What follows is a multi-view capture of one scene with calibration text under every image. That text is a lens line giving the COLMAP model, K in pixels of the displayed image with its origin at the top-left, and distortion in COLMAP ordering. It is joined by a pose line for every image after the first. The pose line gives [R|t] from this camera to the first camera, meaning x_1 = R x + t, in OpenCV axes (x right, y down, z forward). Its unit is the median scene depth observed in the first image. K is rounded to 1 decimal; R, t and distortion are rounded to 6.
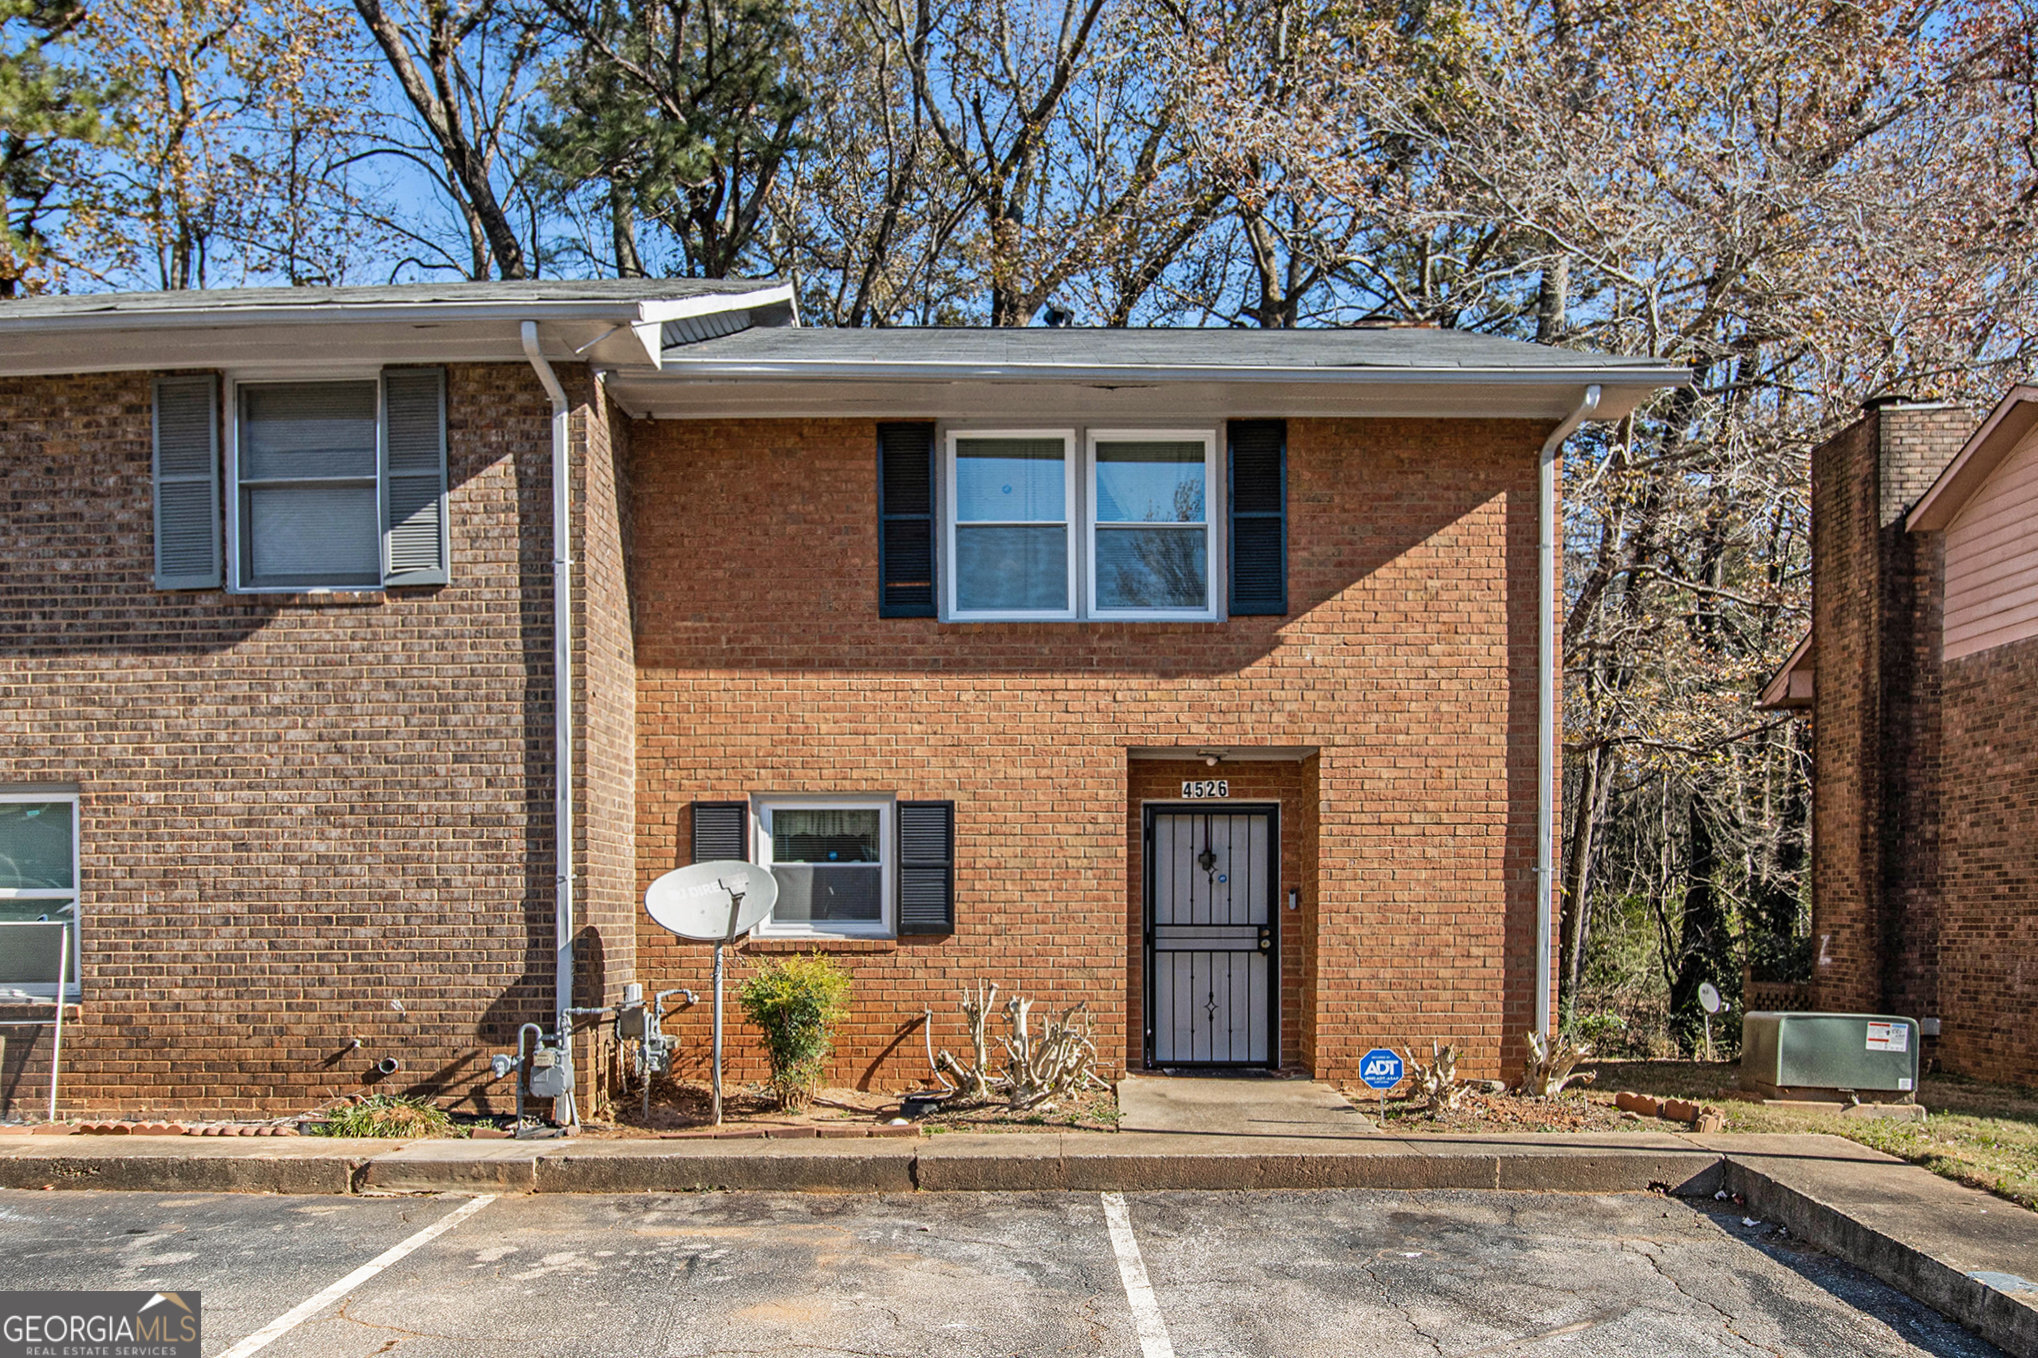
lens RADIAL K [[1584.1, 0, 1200.0], [0, 1584.1, 1072.9], [0, 0, 1]] dist [-0.036093, -0.007709]
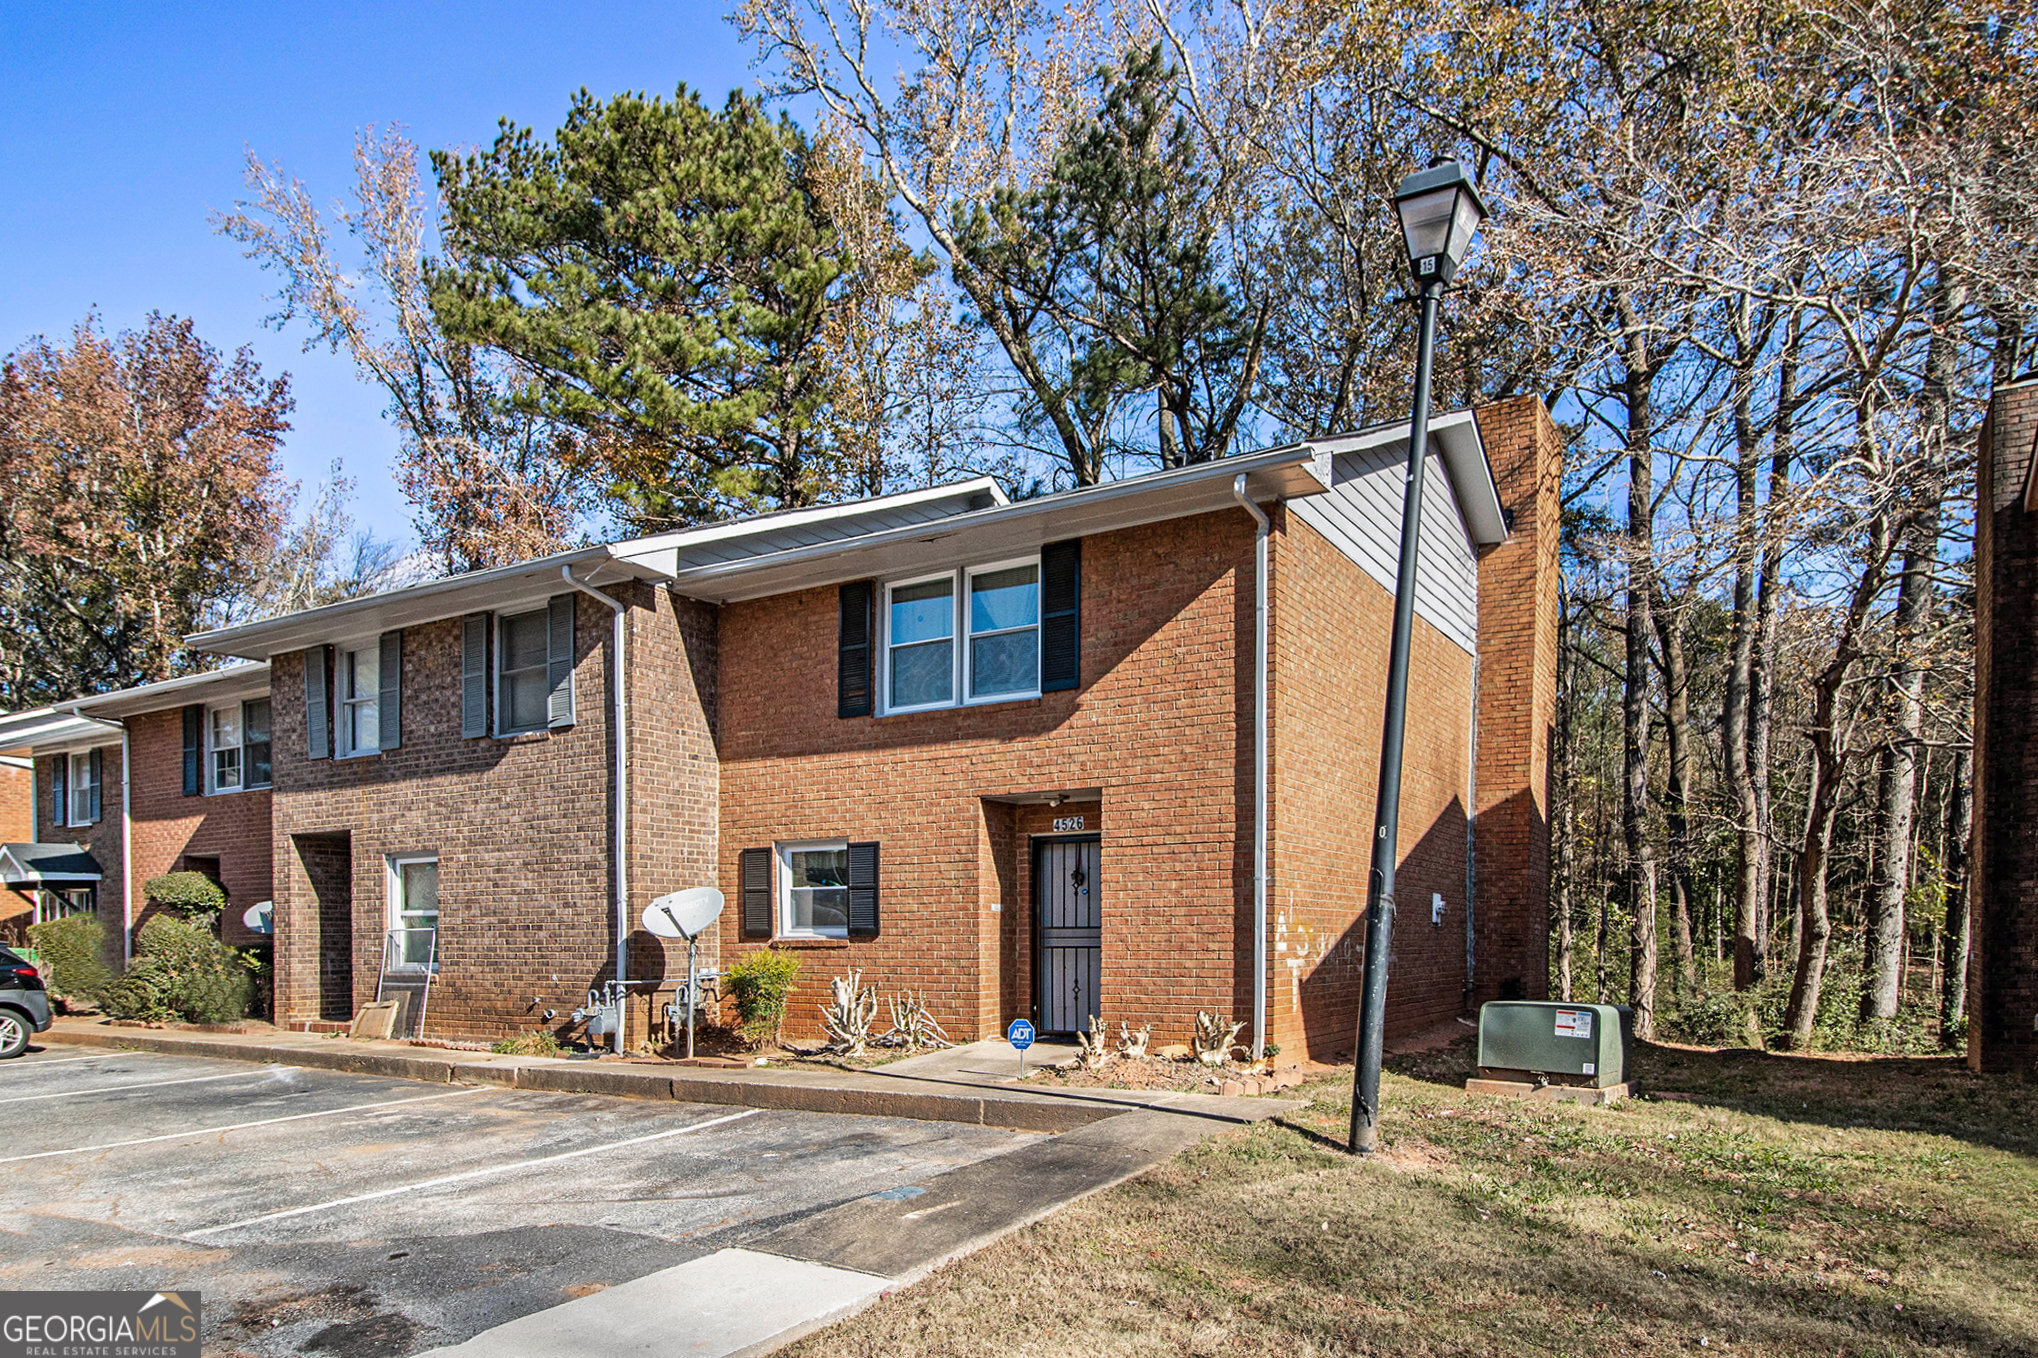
lens RADIAL K [[1294.8, 0, 1018.2], [0, 1294.8, 1019.3], [0, 0, 1]] dist [-0.003637, -0.000678]
pose [[0.853439, 0.028428, -0.520417, 0.590294], [-0.044431, 0.998845, -0.018299, 0.004149], [0.519295, 0.038740, 0.853716, 0.076590]]
